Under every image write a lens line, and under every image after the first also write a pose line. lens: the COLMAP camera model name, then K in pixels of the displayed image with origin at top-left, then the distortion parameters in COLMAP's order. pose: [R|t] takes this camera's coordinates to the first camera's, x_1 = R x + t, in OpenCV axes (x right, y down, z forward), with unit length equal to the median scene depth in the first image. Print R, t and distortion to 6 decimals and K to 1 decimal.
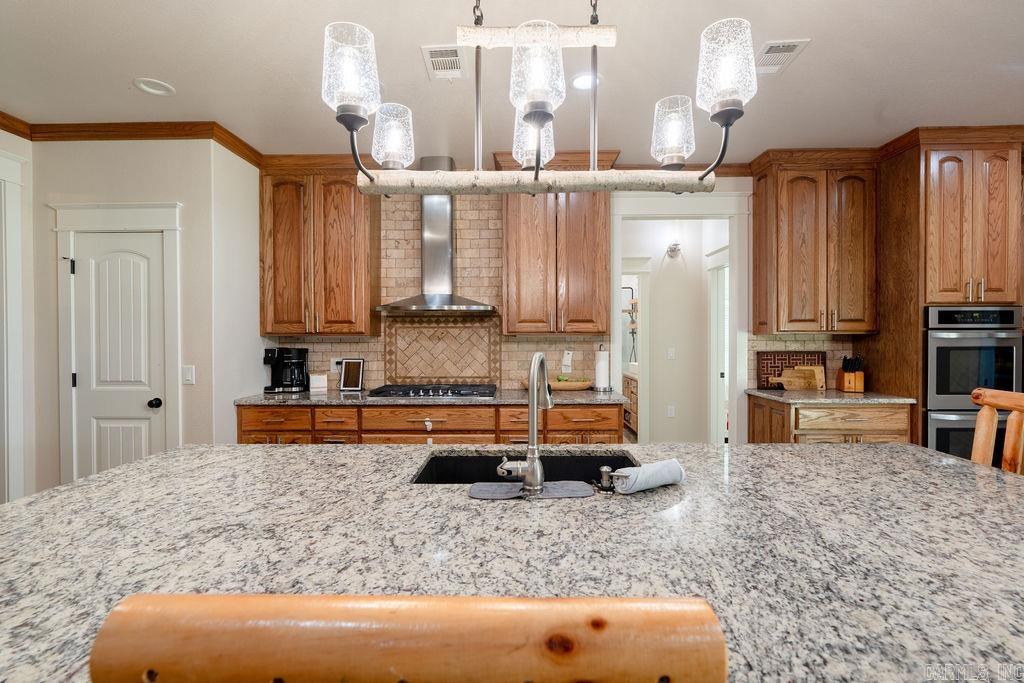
lens RADIAL K [[480.7, 0, 512.0], [0, 480.7, 342.4], [0, 0, 1]] dist [-0.005683, 0.001029]
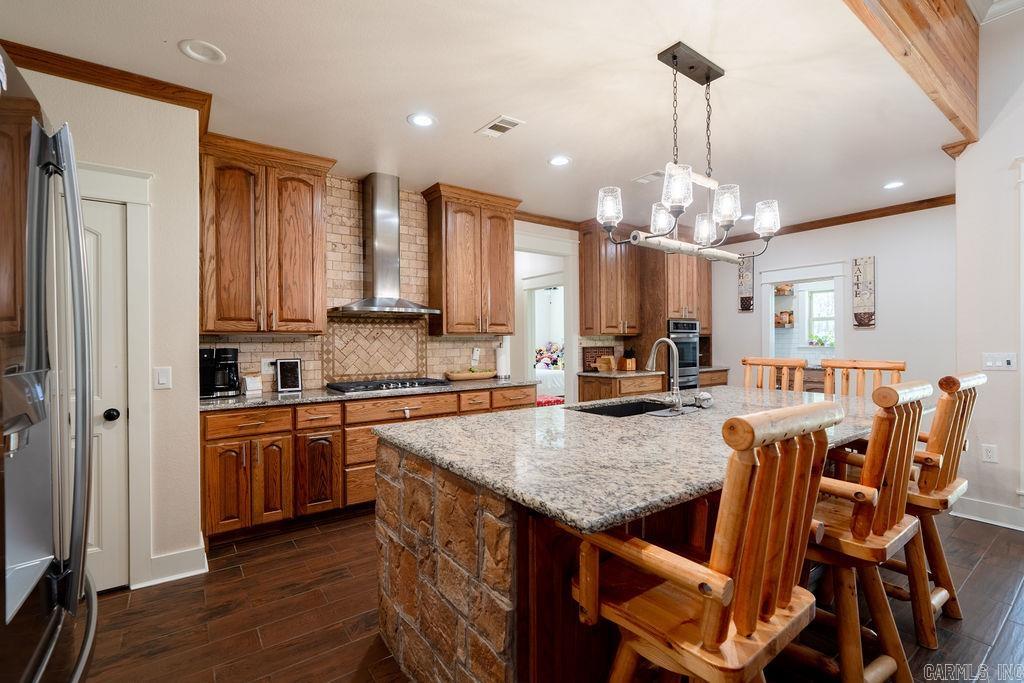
lens RADIAL K [[460.3, 0, 512.2], [0, 460.3, 340.7], [0, 0, 1]] dist [-0.006961, 0.003357]
pose [[0.794883, -0.001267, 0.606762, -0.579173], [0.013779, 0.999778, -0.015963, 0.020072], [-0.606607, 0.021049, 0.794723, -0.017665]]
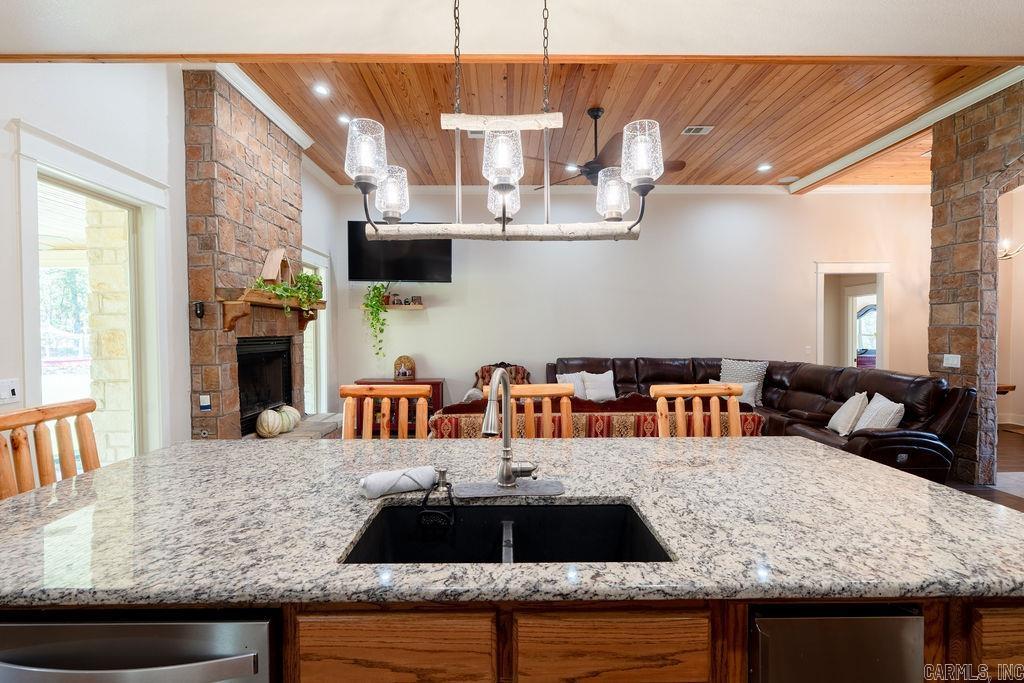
lens RADIAL K [[480.7, 0, 507.4], [0, 480.7, 345.0], [0, 0, 1]] dist [-0.005683, 0.001029]
pose [[-0.999588, 0.010117, -0.026863, 0.026034], [0.009028, 0.999144, 0.040372, -0.027358], [0.027248, 0.040113, -0.998824, 0.798957]]
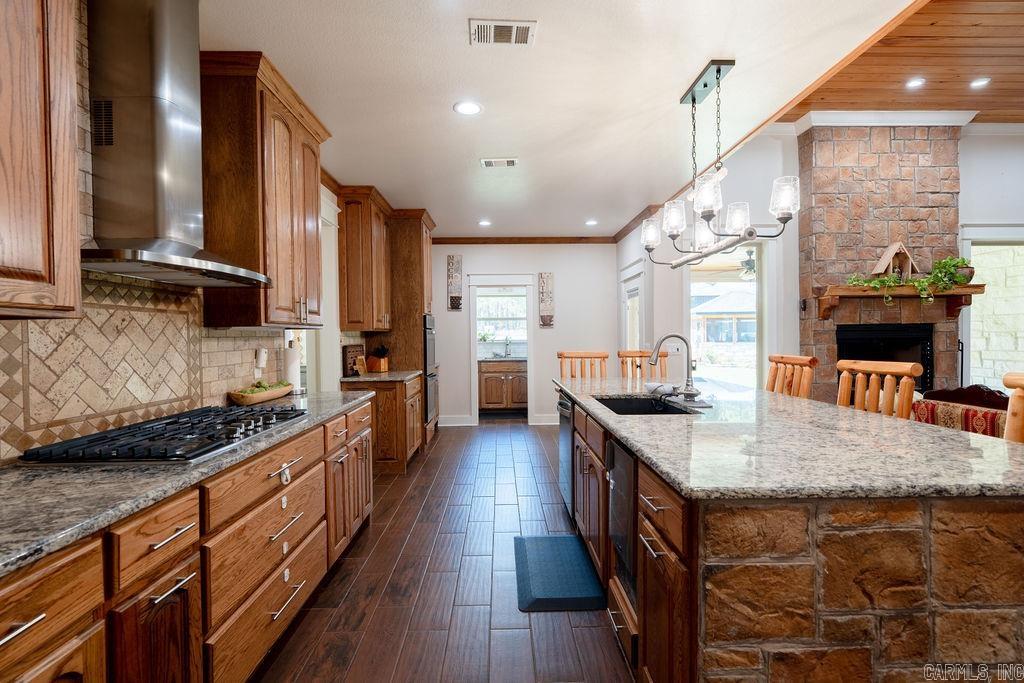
lens RADIAL K [[460.3, 0, 511.9], [0, 460.3, 338.7], [0, 0, 1]] dist [-0.006961, 0.003357]
pose [[-0.044262, -0.001447, 0.999019, -0.680484], [0.024434, 0.999698, 0.002531, 0.009458], [-0.998721, 0.024522, -0.044213, 0.675837]]
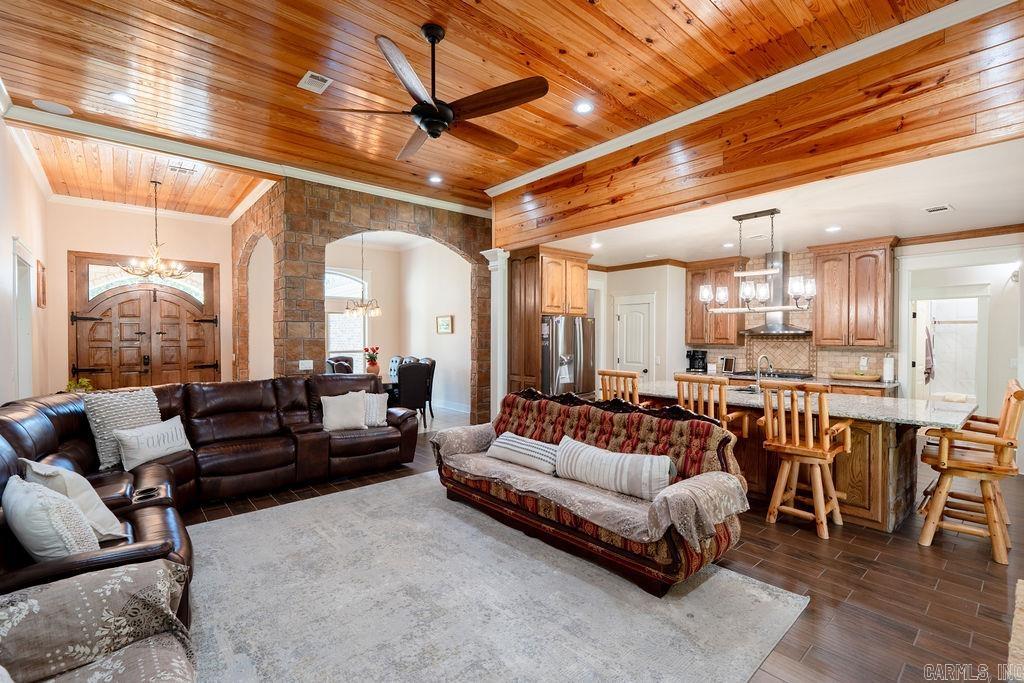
lens RADIAL K [[460.3, 0, 511.6], [0, 460.3, 342.8], [0, 0, 1]] dist [-0.006961, 0.003357]
pose [[0.666980, 0.013453, -0.744954, 0.509743], [-0.015143, 0.999875, 0.004498, -0.019659], [0.744922, 0.008281, 0.667100, -0.987328]]
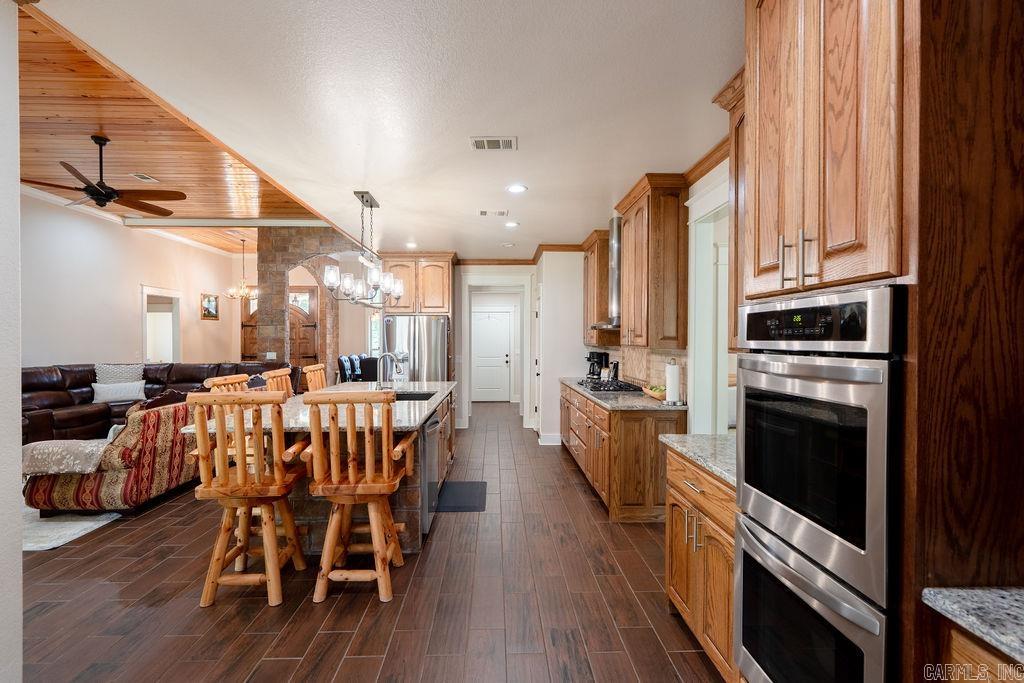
lens RADIAL K [[460.3, 0, 510.9], [0, 460.3, 341.3], [0, 0, 1]] dist [-0.006961, 0.003357]
pose [[0.051998, 0.006714, -0.998625, 1.183768], [-0.018575, 0.999811, 0.005754, -0.031747], [0.998474, 0.018250, 0.052113, 0.643236]]
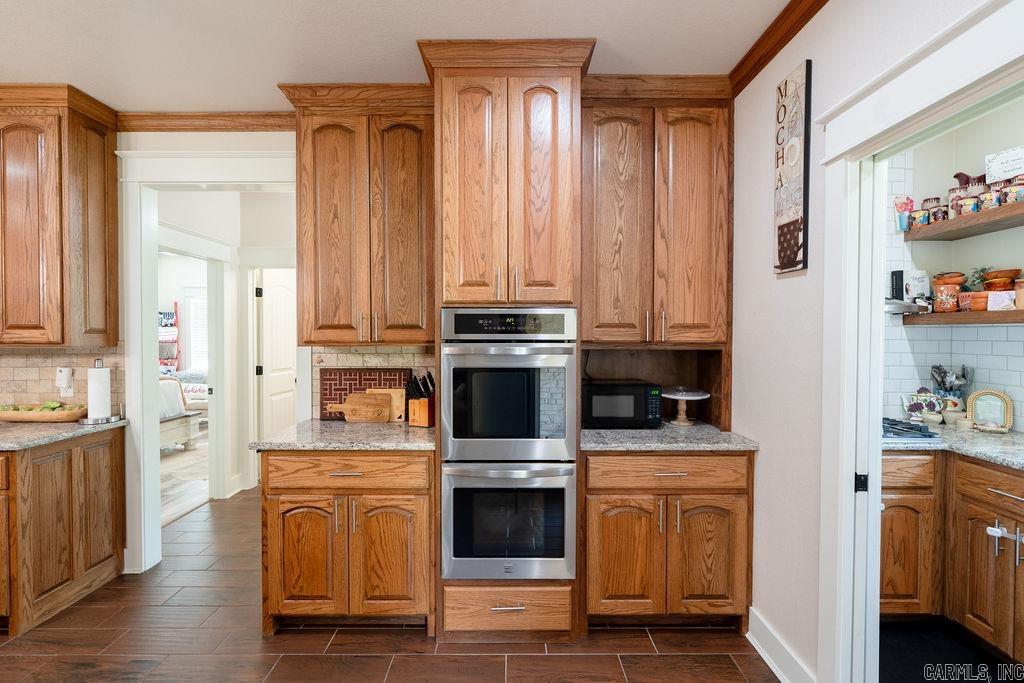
lens RADIAL K [[460.3, 0, 514.9], [0, 460.3, 341.8], [0, 0, 1]] dist [-0.006961, 0.003357]
pose [[0.999743, 0.002407, 0.022546, 0.840646], [-0.002386, 0.999997, -0.000973, -0.023573], [-0.022548, 0.000919, 0.999745, 0.306423]]
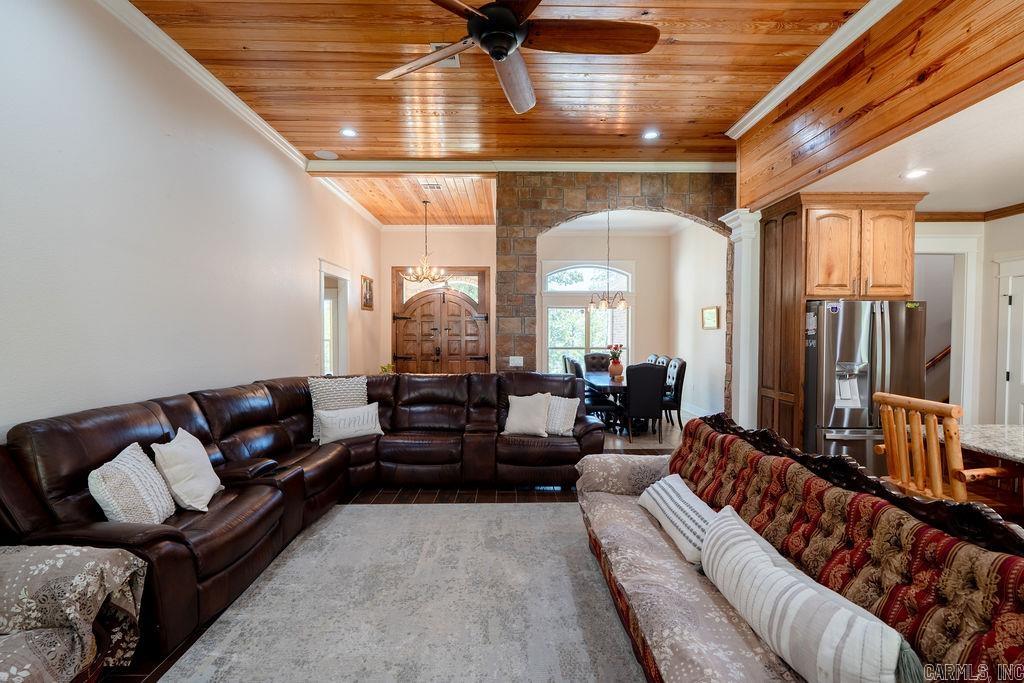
lens RADIAL K [[460.3, 0, 510.7], [0, 460.3, 341.9], [0, 0, 1]] dist [-0.006961, 0.003357]
pose [[0.028911, 0.024382, -0.999285, 0.400205], [-0.020121, 0.999514, 0.023805, -0.027171], [0.999379, 0.019418, 0.029387, -0.508462]]
